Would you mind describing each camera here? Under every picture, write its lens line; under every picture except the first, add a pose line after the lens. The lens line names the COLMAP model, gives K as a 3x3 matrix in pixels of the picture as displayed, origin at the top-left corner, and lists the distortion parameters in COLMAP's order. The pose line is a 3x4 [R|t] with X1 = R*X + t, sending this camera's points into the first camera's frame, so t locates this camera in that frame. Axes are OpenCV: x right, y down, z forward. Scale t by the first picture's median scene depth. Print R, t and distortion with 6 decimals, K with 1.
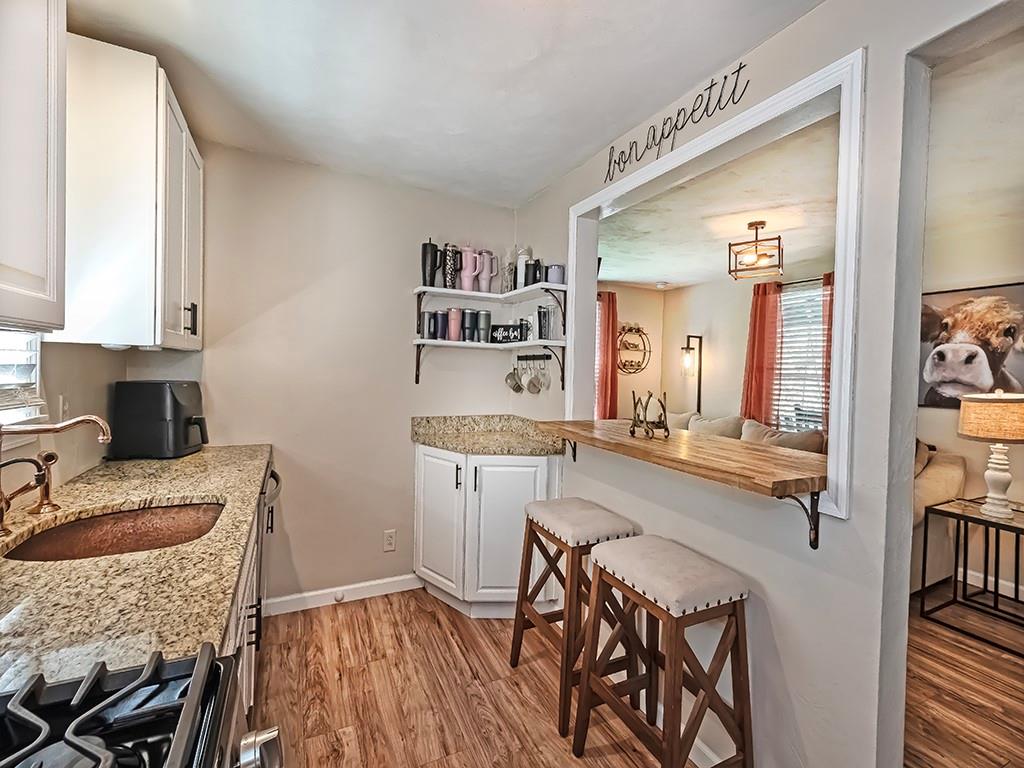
lens RADIAL K [[437.3, 0, 507.3], [0, 437.3, 366.5], [0, 0, 1]] dist [0.000391, -0.003423]
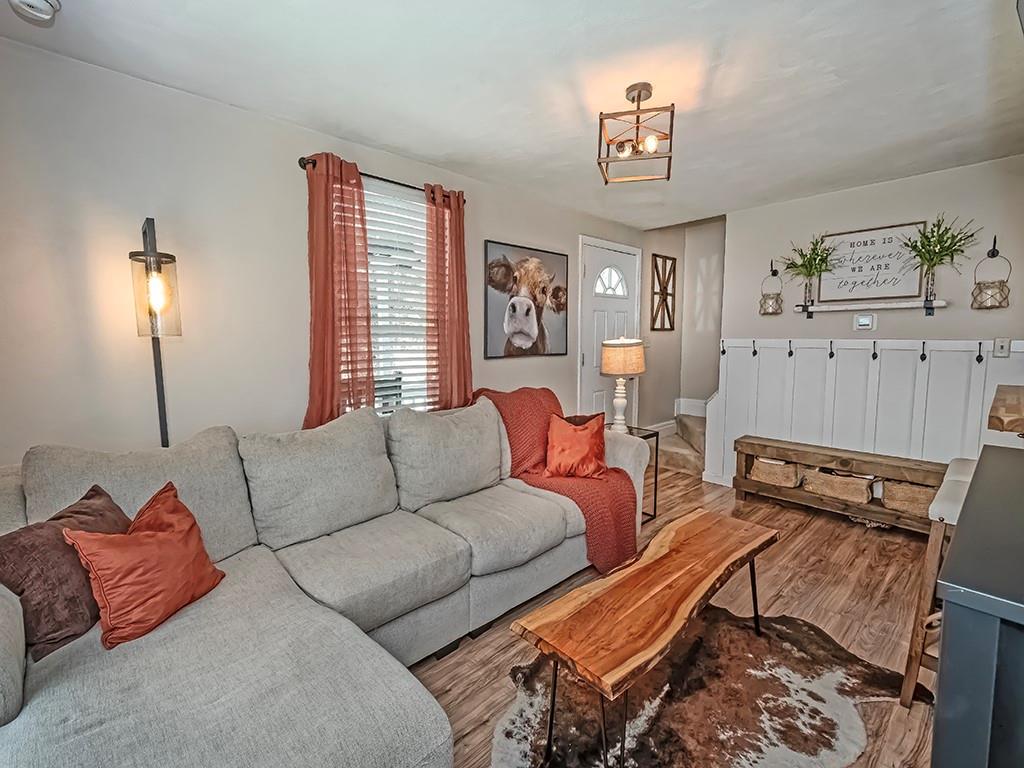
lens RADIAL K [[447.6, 0, 517.6], [0, 447.6, 379.7], [0, 0, 1]] dist [0.001715, -0.003586]
pose [[-0.289290, -0.114729, 0.950341, -0.056592], [-0.006343, 0.993000, 0.117948, 0.022761], [-0.957220, 0.028093, -0.287993, 1.483491]]
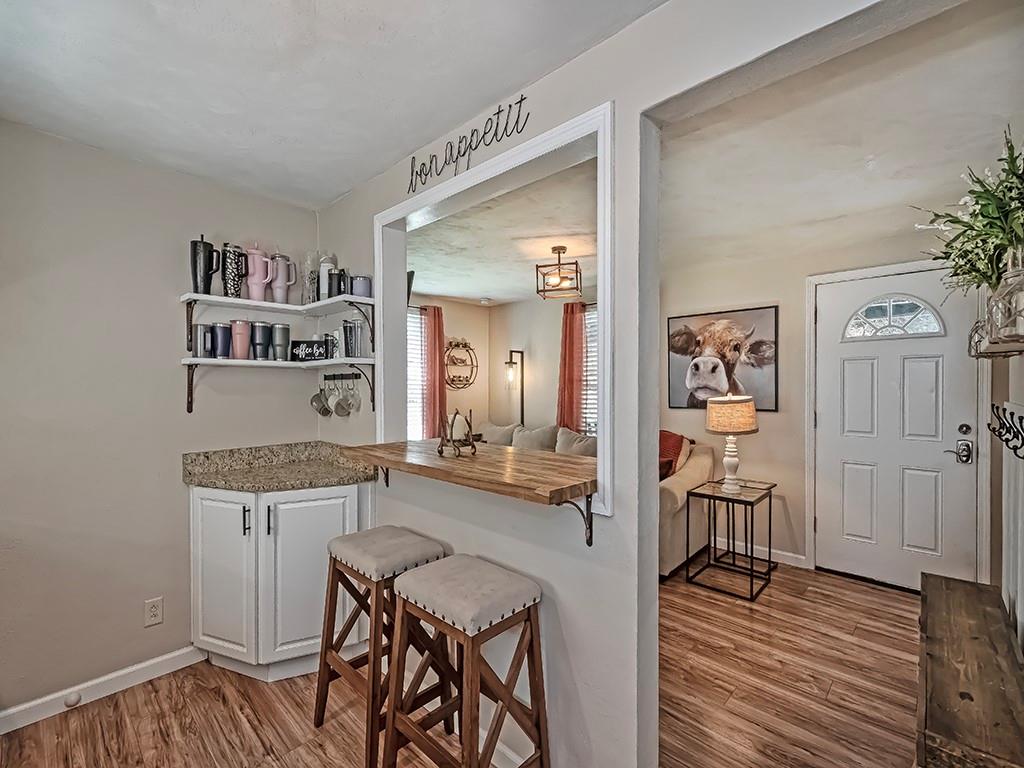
lens RADIAL K [[447.6, 0, 517.6], [0, 447.6, 379.7], [0, 0, 1]] dist [0.001715, -0.003586]
pose [[0.932174, -0.027986, 0.360927, 0.072994], [0.028731, 0.999582, 0.003304, -0.007752], [-0.360869, 0.007290, 0.932588, 0.000813]]
